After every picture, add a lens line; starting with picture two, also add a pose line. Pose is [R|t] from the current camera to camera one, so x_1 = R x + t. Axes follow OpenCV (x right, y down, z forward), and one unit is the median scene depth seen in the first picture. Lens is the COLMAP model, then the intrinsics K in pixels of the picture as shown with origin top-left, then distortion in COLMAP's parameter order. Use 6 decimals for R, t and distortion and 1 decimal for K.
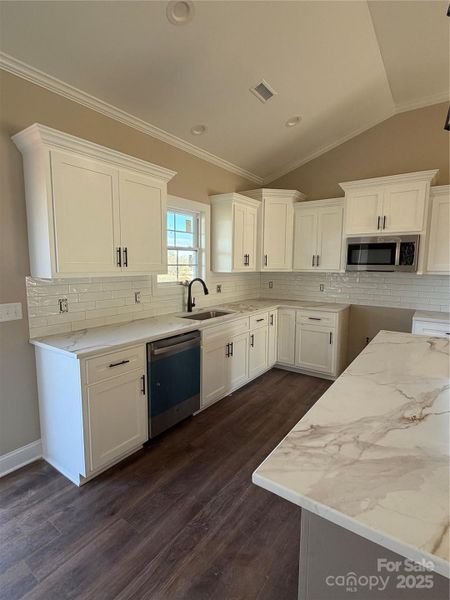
lens RADIAL K [[301.3, 0, 223.1], [0, 301.3, 298.9], [0, 0, 1]] dist [-0.000678, -0.001908]
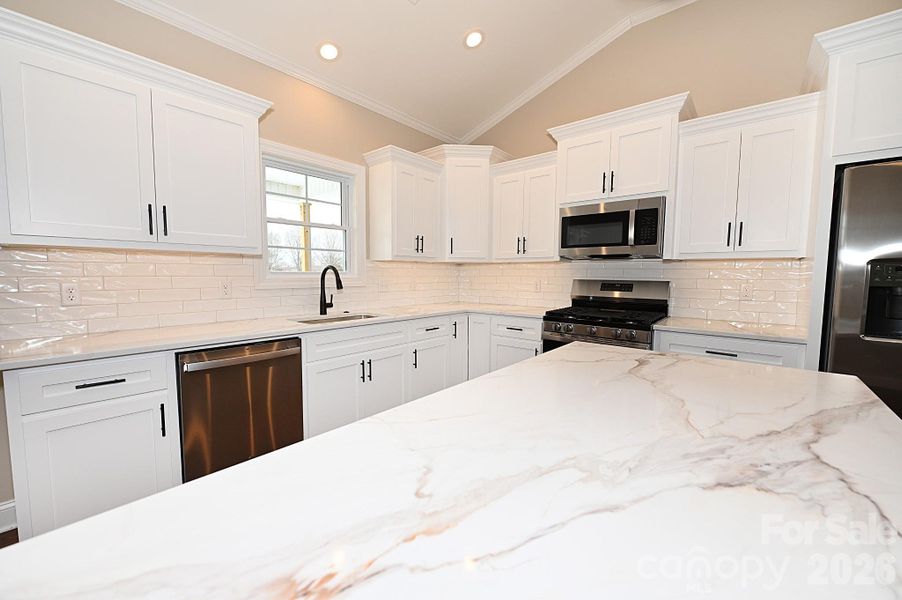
lens RADIAL K [[356.1, 0, 449.3], [0, 356.1, 301.6], [0, 0, 1]] dist [-0.010305, -0.000647]
pose [[0.996082, 0.007491, -0.088120, 0.263453], [-0.010925, 0.999197, -0.038551, 0.043470], [0.087761, 0.039362, 0.995364, 0.218646]]
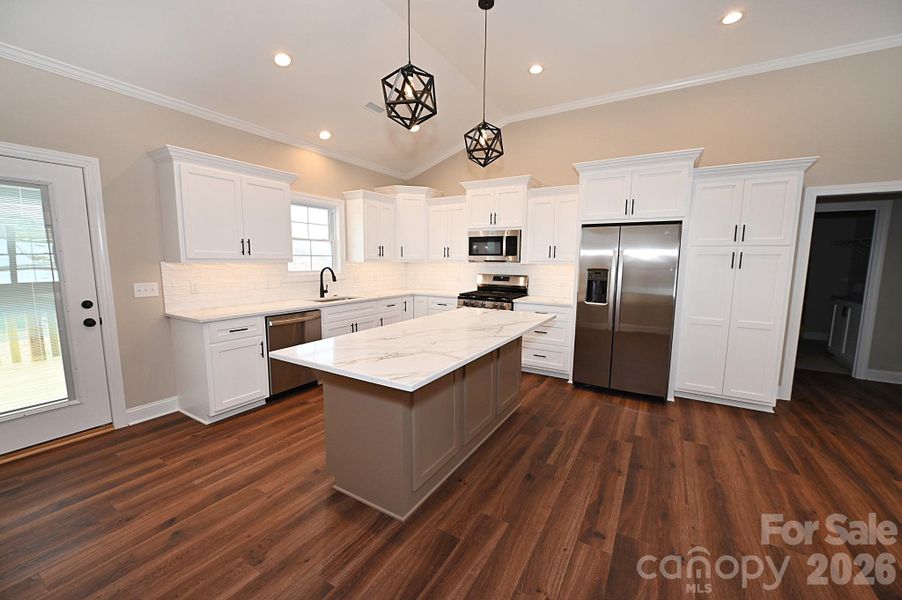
lens RADIAL K [[356.1, 0, 453.1], [0, 356.1, 303.9], [0, 0, 1]] dist [-0.010305, -0.000647]
pose [[0.996875, -0.006465, 0.078730, 0.279180], [0.005648, 0.999928, 0.010599, 0.058694], [-0.078793, -0.010121, 0.996840, -0.357840]]
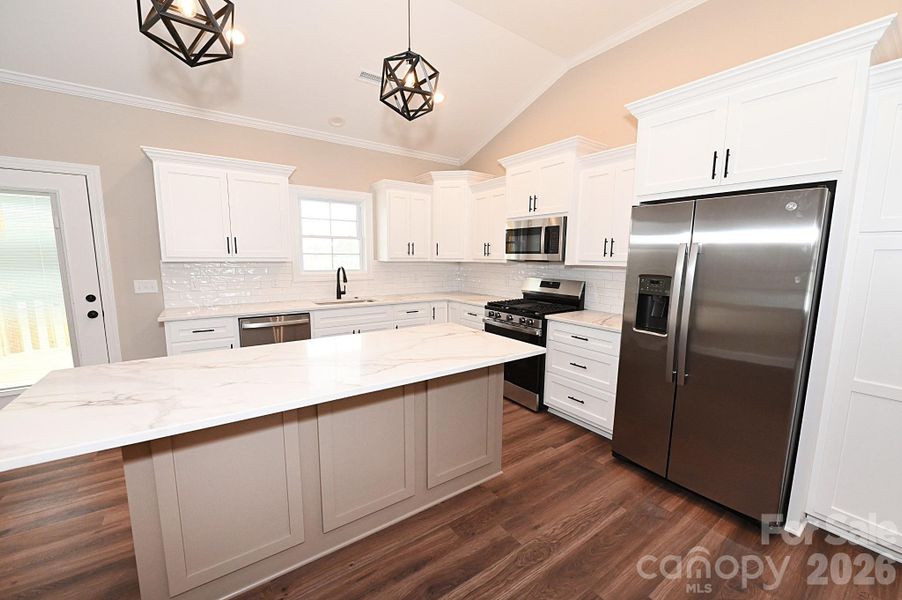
lens RADIAL K [[356.1, 0, 452.0], [0, 356.1, 306.6], [0, 0, 1]] dist [-0.010305, -0.000647]
pose [[0.942787, 0.050338, -0.329573, 0.690682], [-0.043148, 0.998645, 0.029101, 0.017906], [0.330591, -0.013216, 0.943682, -0.024343]]
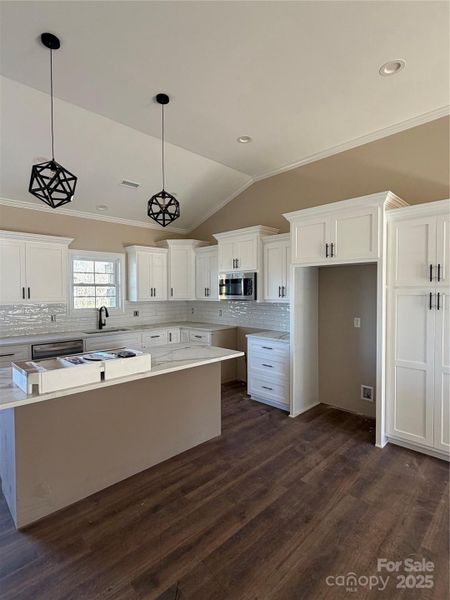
lens RADIAL K [[301.3, 0, 224.6], [0, 301.3, 298.6], [0, 0, 1]] dist [-0.000678, -0.001908]
pose [[0.984143, -0.005985, -0.177276, 0.751065], [-0.010427, 0.995750, -0.091503, 0.023799], [0.177070, 0.091900, 0.979898, -0.312274]]
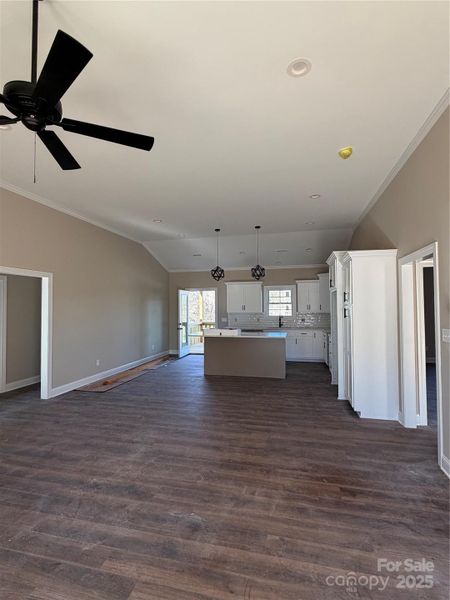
lens RADIAL K [[301.3, 0, 223.6], [0, 301.3, 299.0], [0, 0, 1]] dist [-0.000678, -0.001908]
pose [[0.369492, -0.032569, -0.928663, 2.273642], [-0.100106, 0.992174, -0.074626, 0.045847], [0.923826, 0.120539, 0.363340, -0.471011]]
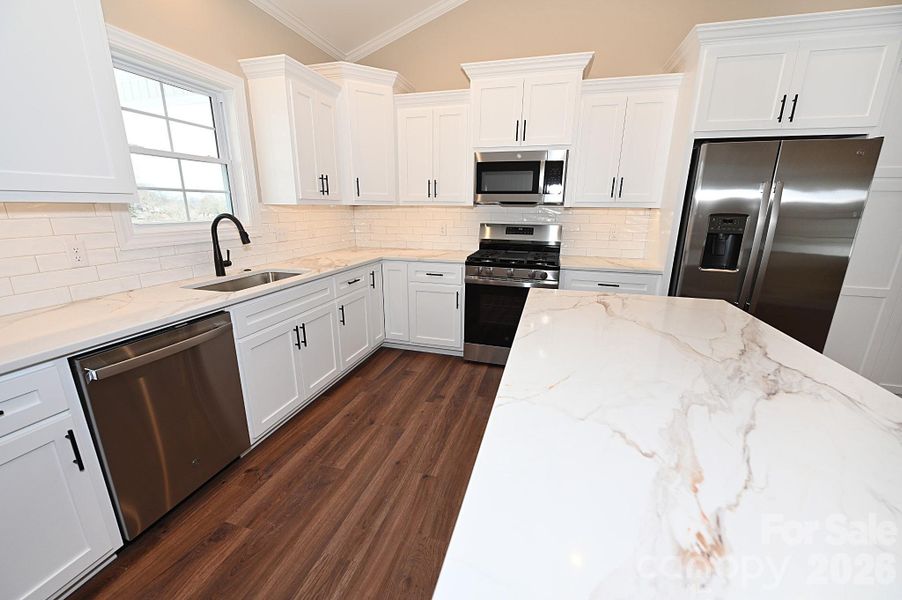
lens RADIAL K [[356.1, 0, 450.6], [0, 356.1, 306.8], [0, 0, 1]] dist [-0.010305, -0.000647]
pose [[0.941251, -0.089022, 0.325762, 0.074646], [0.036237, 0.985685, 0.164659, 0.006952], [-0.335757, -0.143181, 0.931003, 0.246679]]
